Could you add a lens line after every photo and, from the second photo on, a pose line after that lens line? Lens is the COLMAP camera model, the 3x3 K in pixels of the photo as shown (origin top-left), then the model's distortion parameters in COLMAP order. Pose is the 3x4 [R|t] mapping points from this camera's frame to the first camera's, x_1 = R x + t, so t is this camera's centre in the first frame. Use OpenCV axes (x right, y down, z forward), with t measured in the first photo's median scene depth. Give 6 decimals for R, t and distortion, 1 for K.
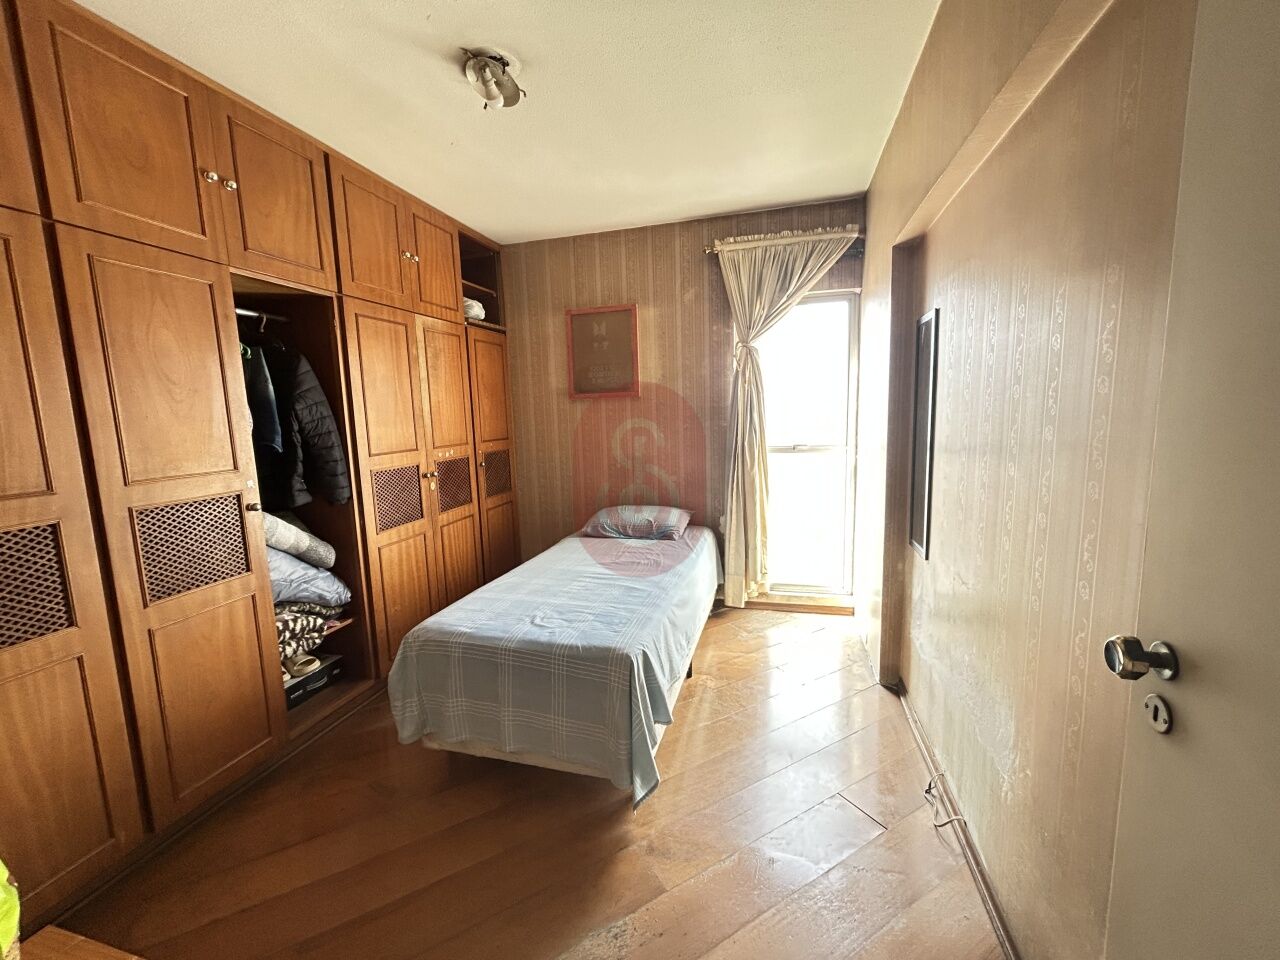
lens RADIAL K [[518.3, 0, 638.3], [0, 518.3, 478.5], [0, 0, 1]] dist [0.001008, -0.000903]
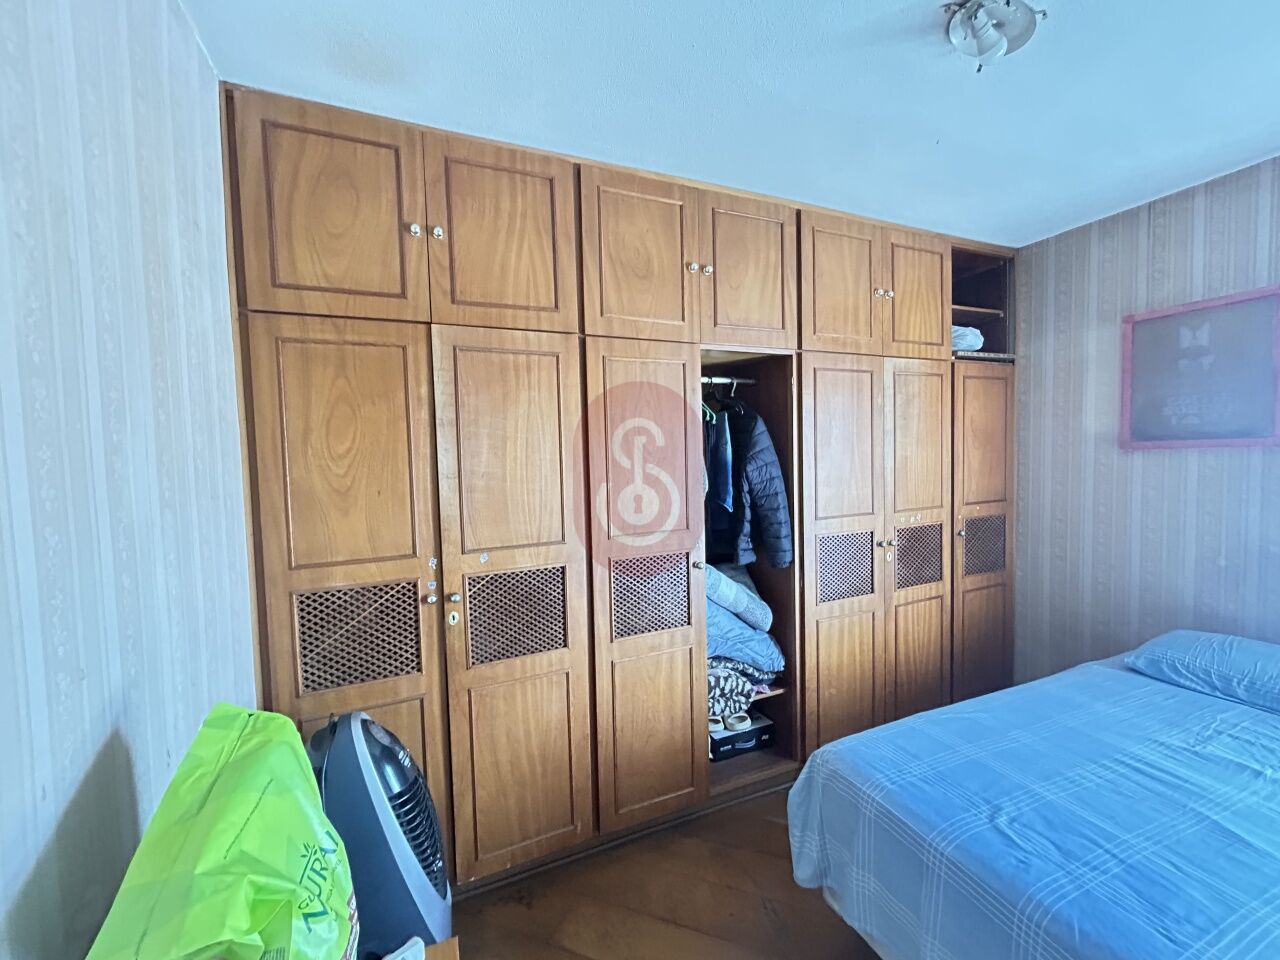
lens RADIAL K [[518.3, 0, 644.5], [0, 518.3, 480.0], [0, 0, 1]] dist [0.001008, -0.000903]
pose [[0.628663, 0.054058, -0.775797, 0.001180], [-0.094745, 0.995474, -0.007410, -0.084080], [0.771885, 0.078161, 0.630939, 0.194102]]
